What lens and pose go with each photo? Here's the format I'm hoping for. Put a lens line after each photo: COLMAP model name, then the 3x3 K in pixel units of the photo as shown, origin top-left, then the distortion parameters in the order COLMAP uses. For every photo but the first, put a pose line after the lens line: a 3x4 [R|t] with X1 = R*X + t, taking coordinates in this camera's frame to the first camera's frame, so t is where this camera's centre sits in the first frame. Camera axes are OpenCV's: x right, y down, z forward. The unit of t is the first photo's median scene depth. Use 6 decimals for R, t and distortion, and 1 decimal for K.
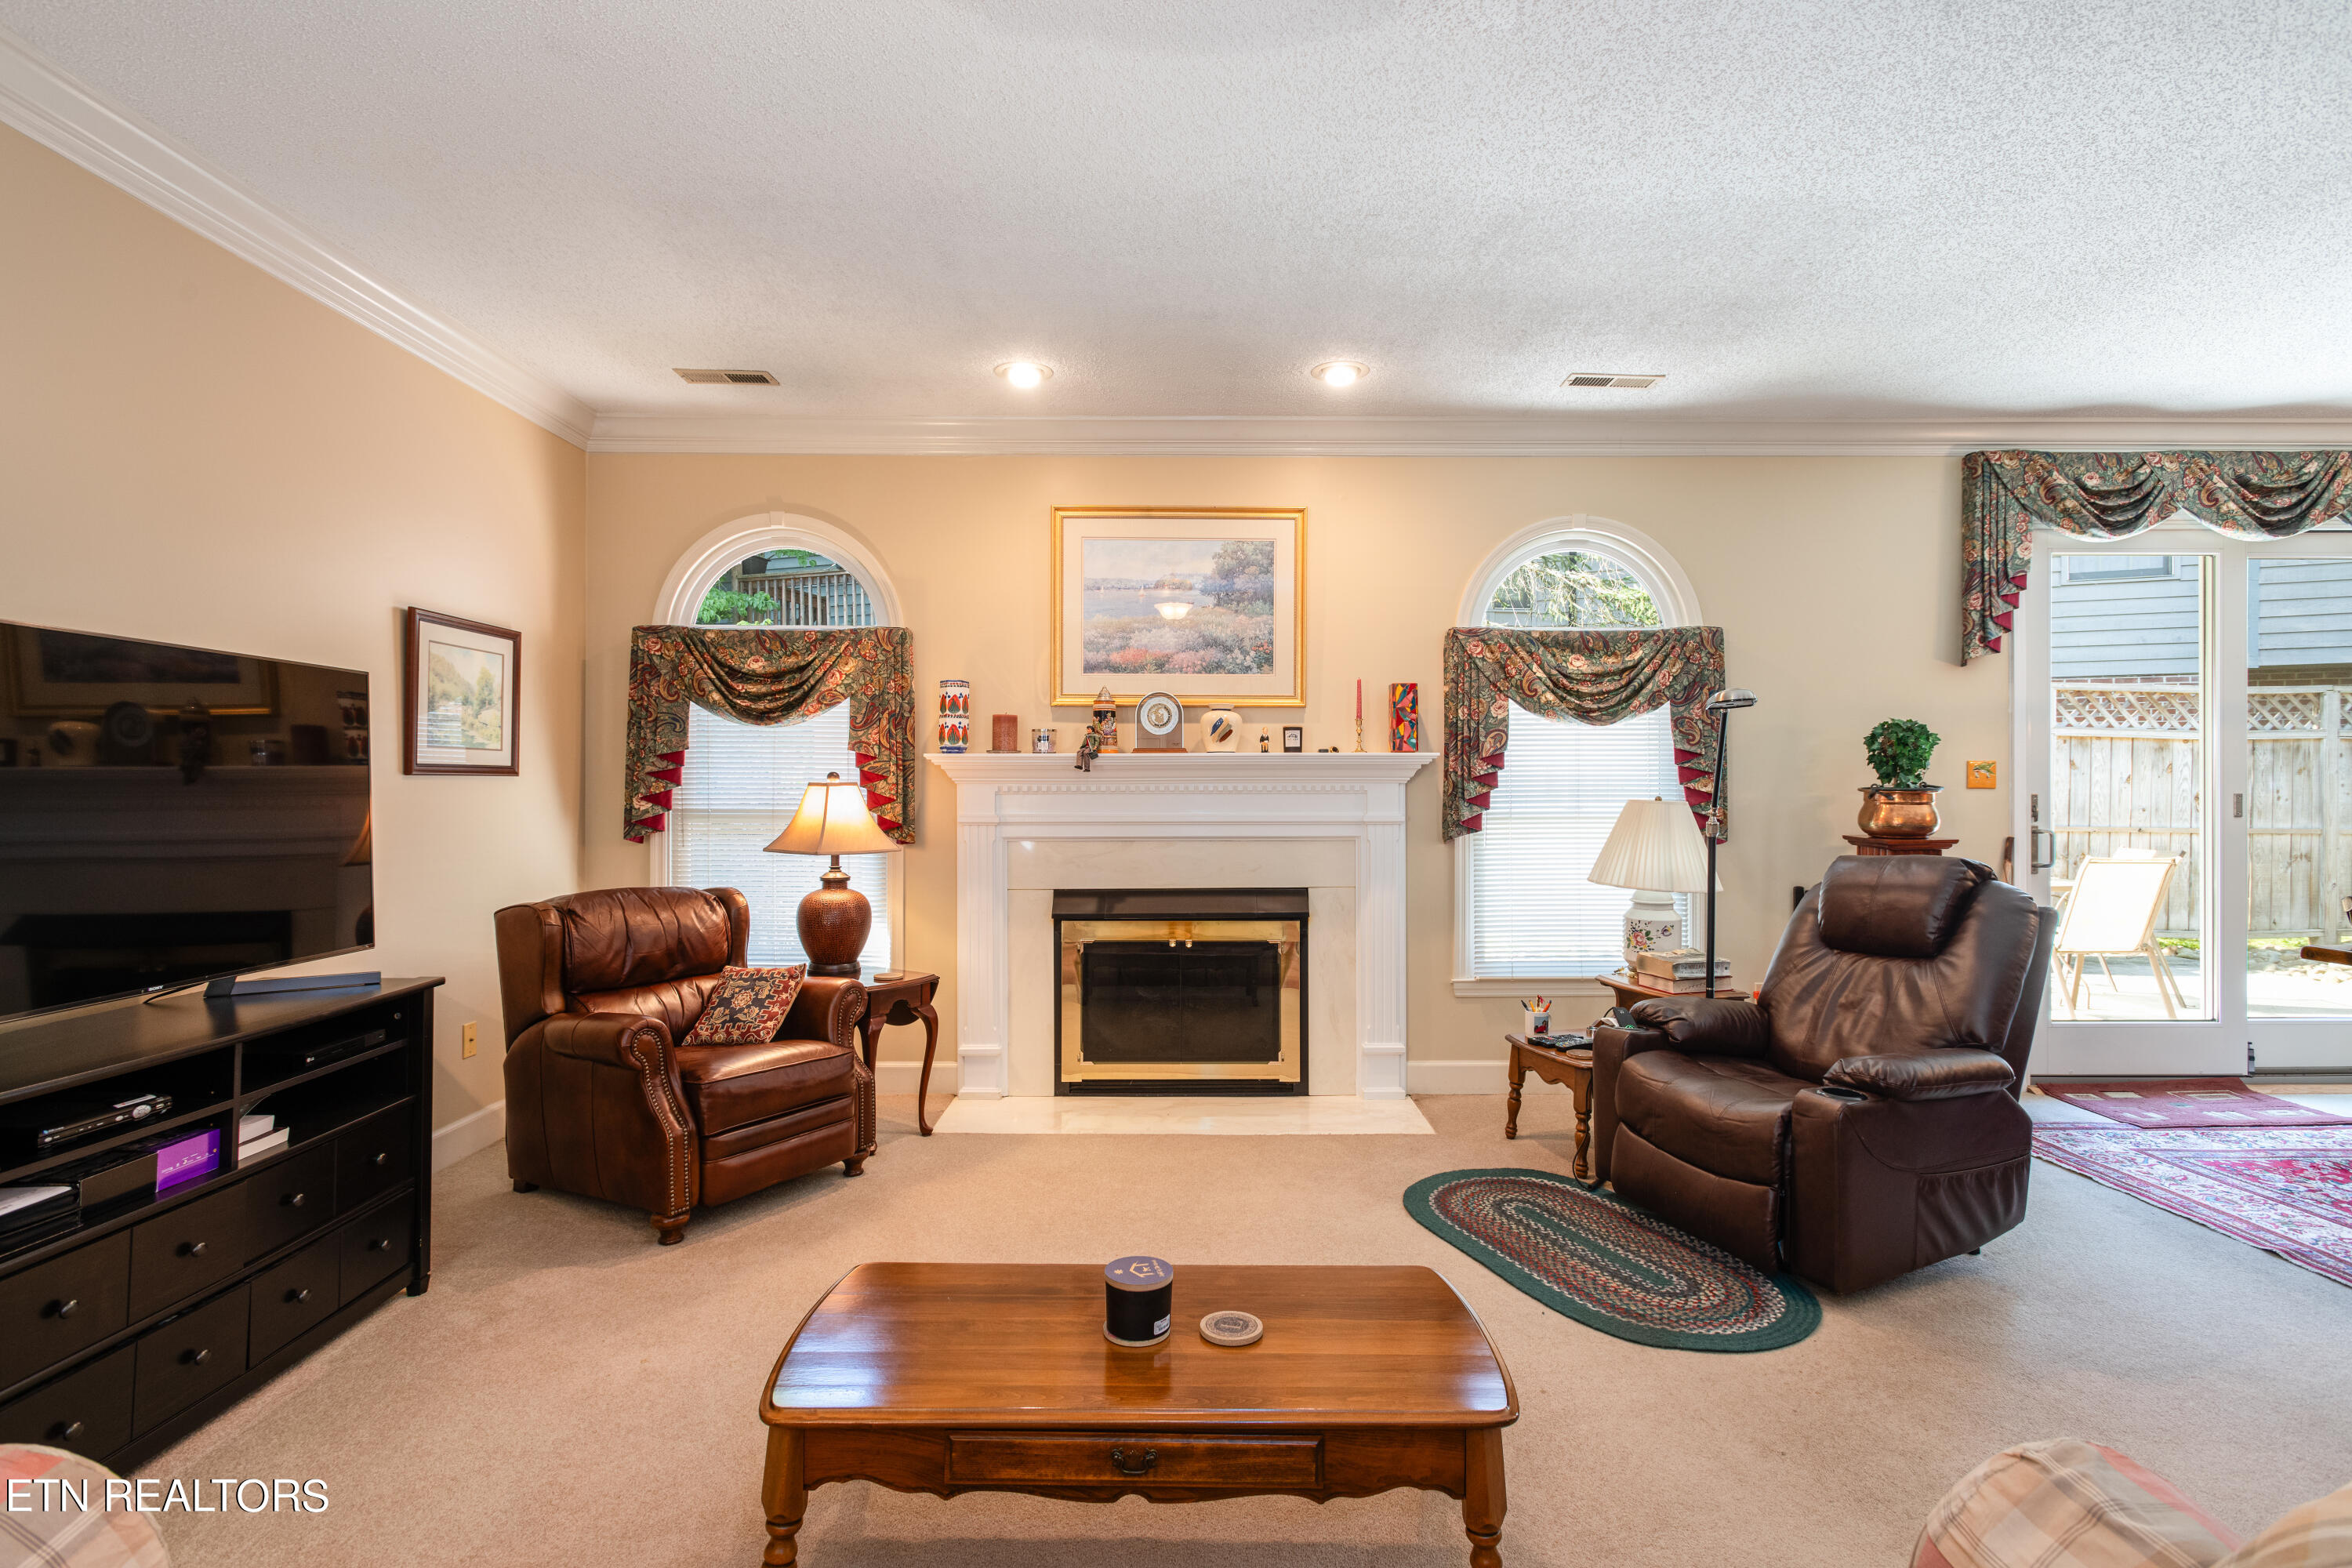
lens RADIAL K [[1120.7, 0, 1190.6], [0, 1120.7, 788.7], [0, 0, 1]] dist [0.002851, 0.000698]
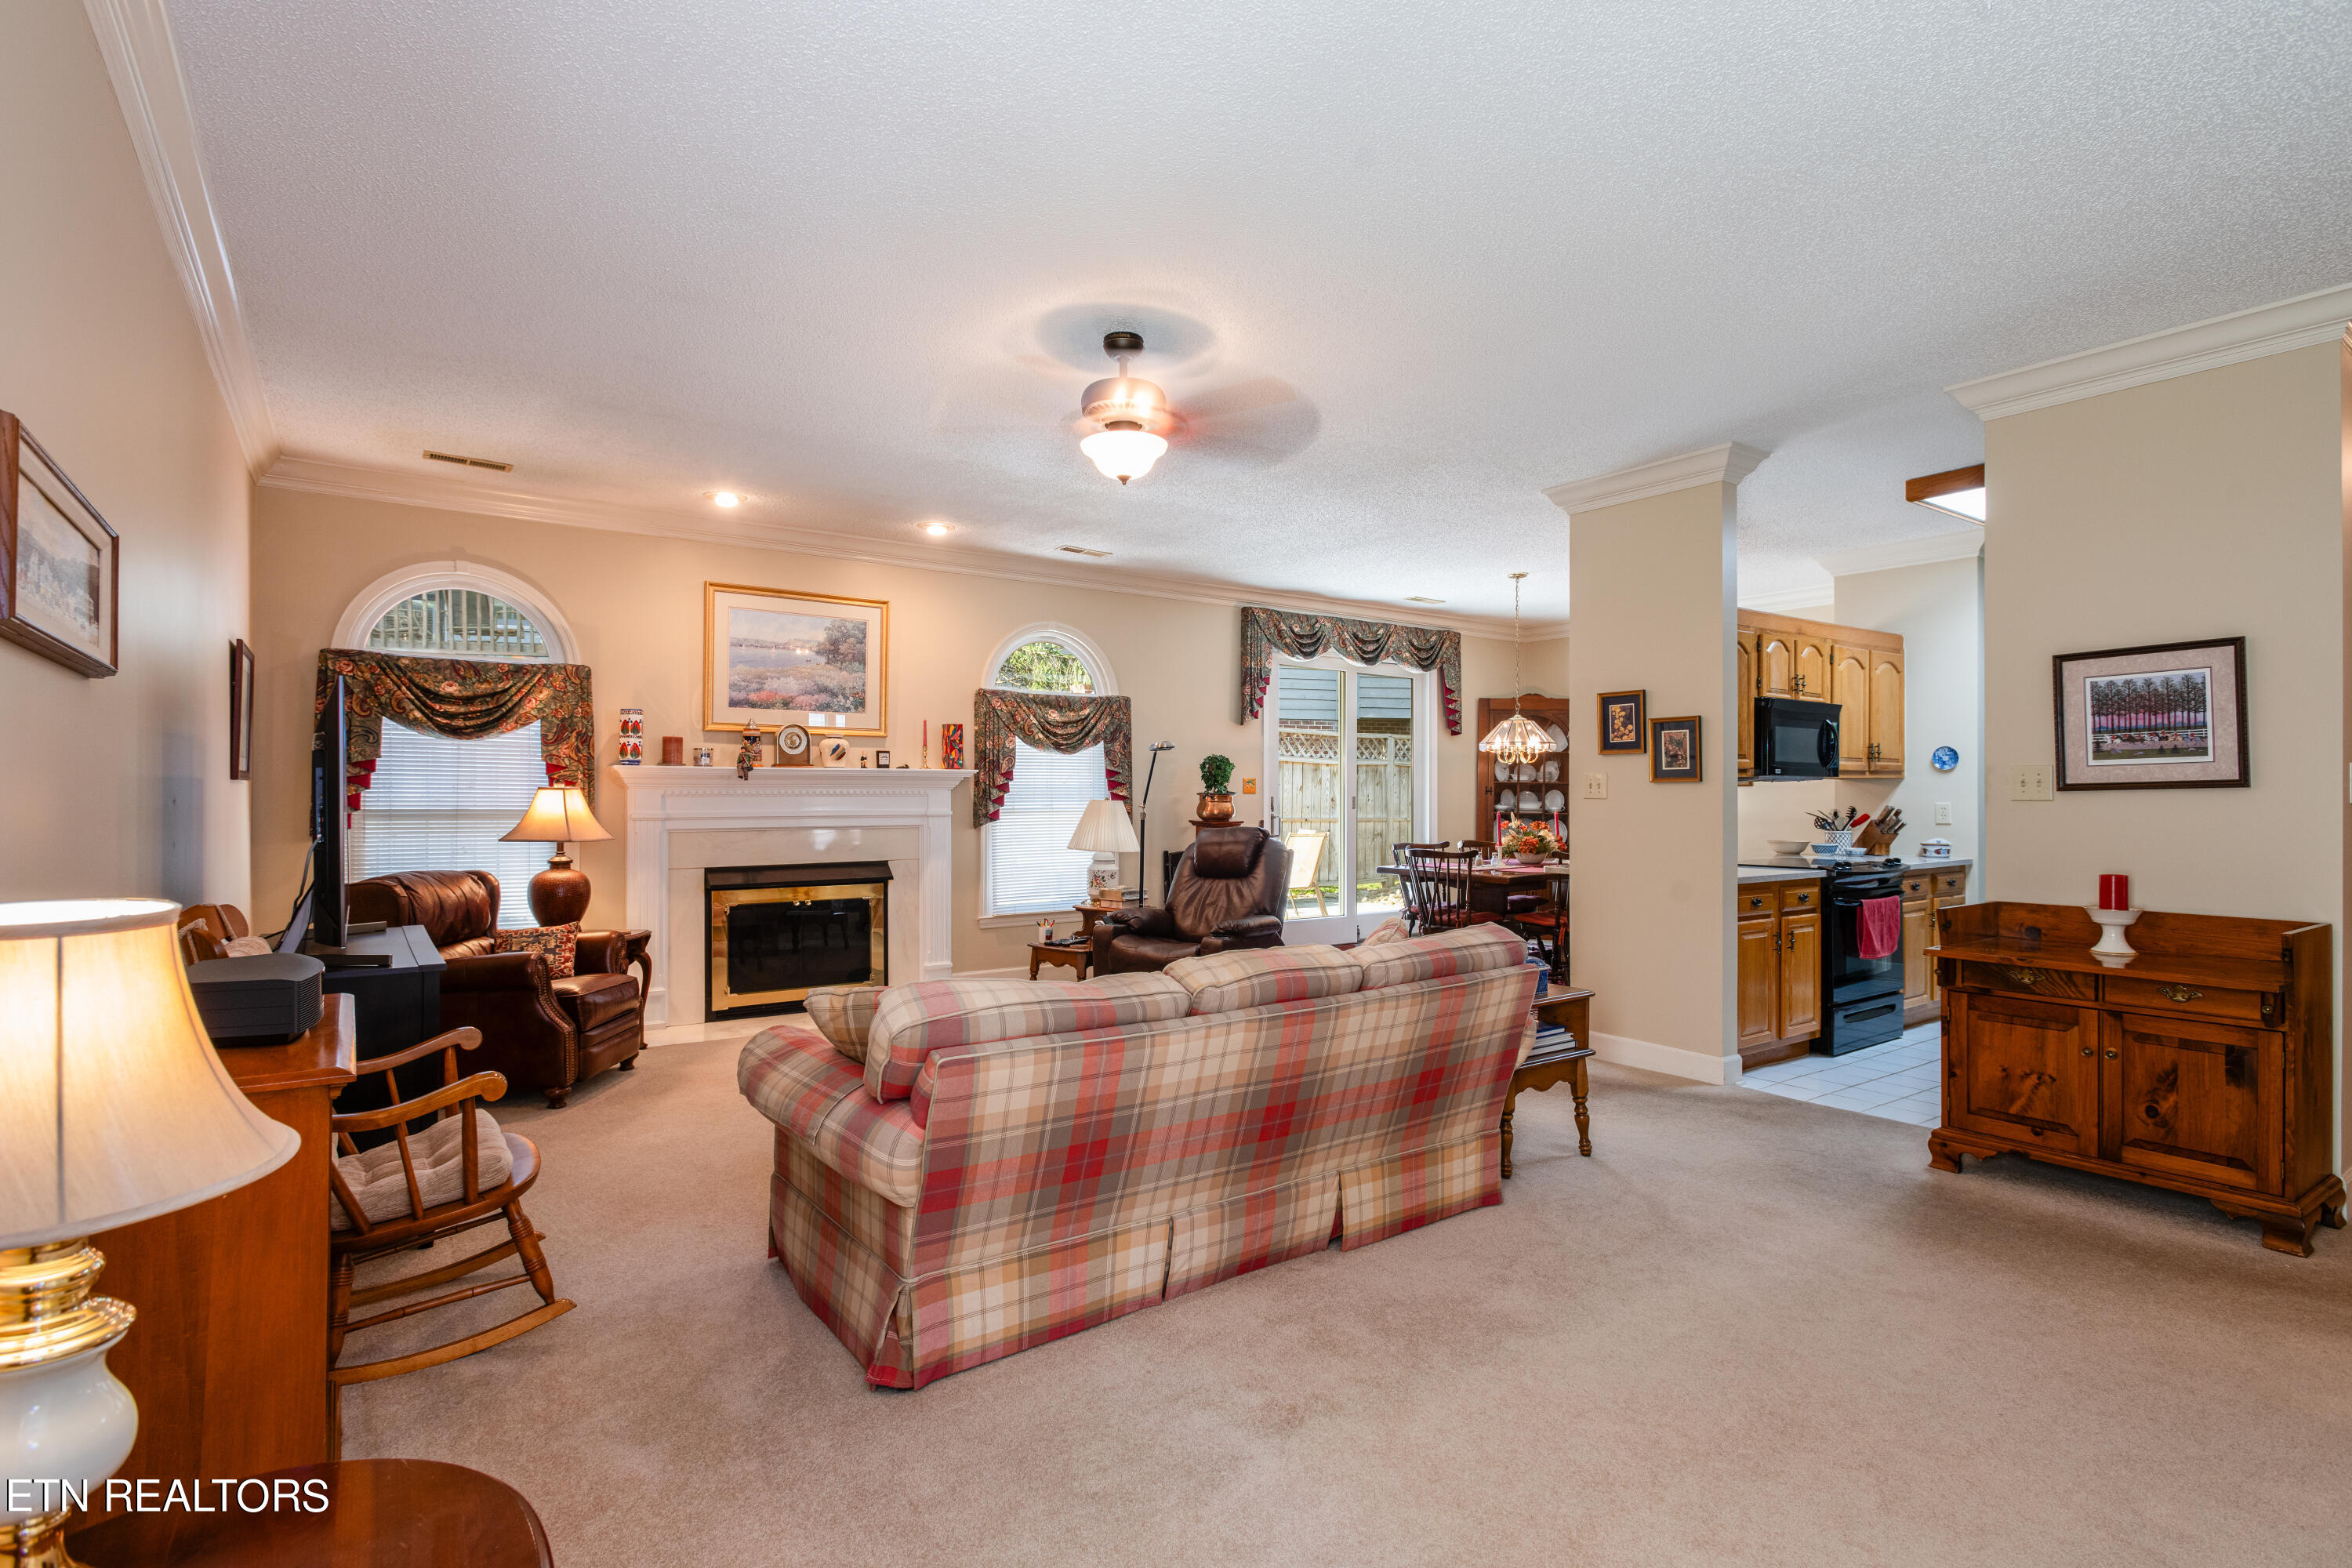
lens RADIAL K [[1120.7, 0, 1185.0], [0, 1120.7, 791.2], [0, 0, 1]] dist [0.002851, 0.000698]
pose [[0.820932, 0.003040, 0.571017, -0.420259], [-0.001486, 0.999994, -0.003188, 0.001992], [-0.571024, 0.001768, 0.820932, -0.429760]]
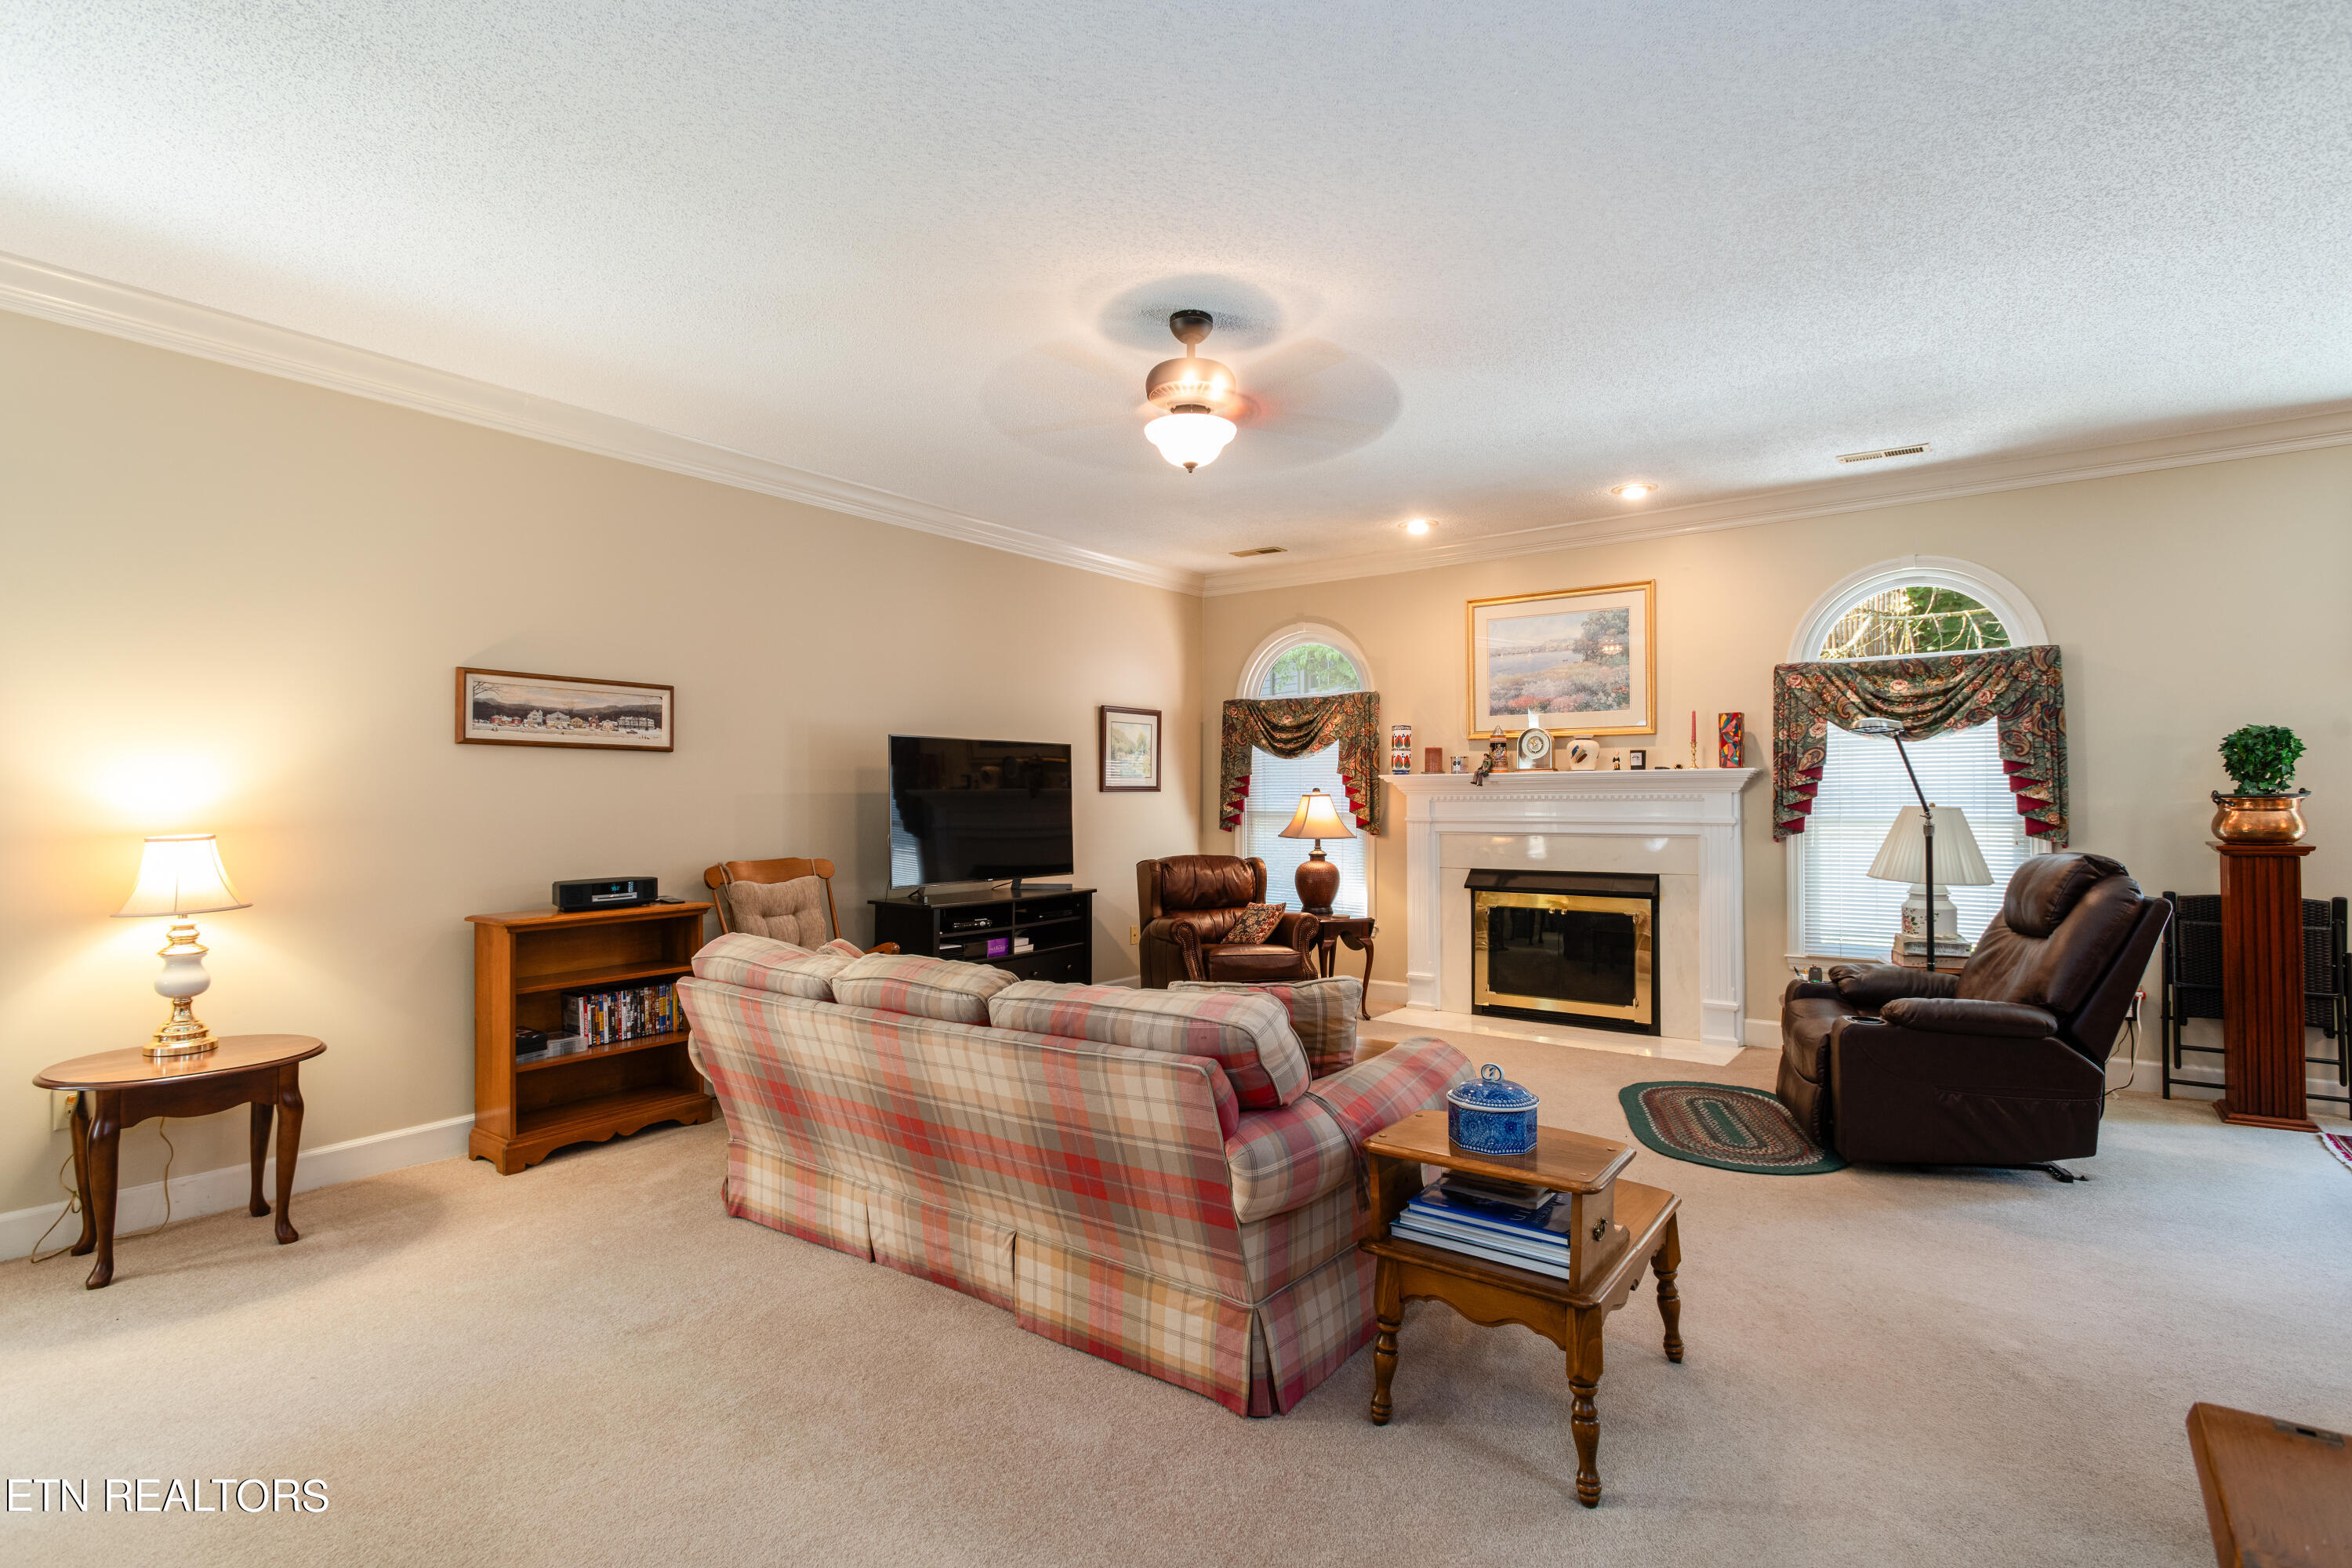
lens RADIAL K [[1120.7, 0, 1206.9], [0, 1120.7, 793.1], [0, 0, 1]] dist [0.002851, 0.000698]
pose [[0.808709, -0.005985, -0.588178, 0.450025], [0.003616, 0.999980, -0.005203, 0.000093], [0.588198, 0.002081, 0.808714, -0.351334]]
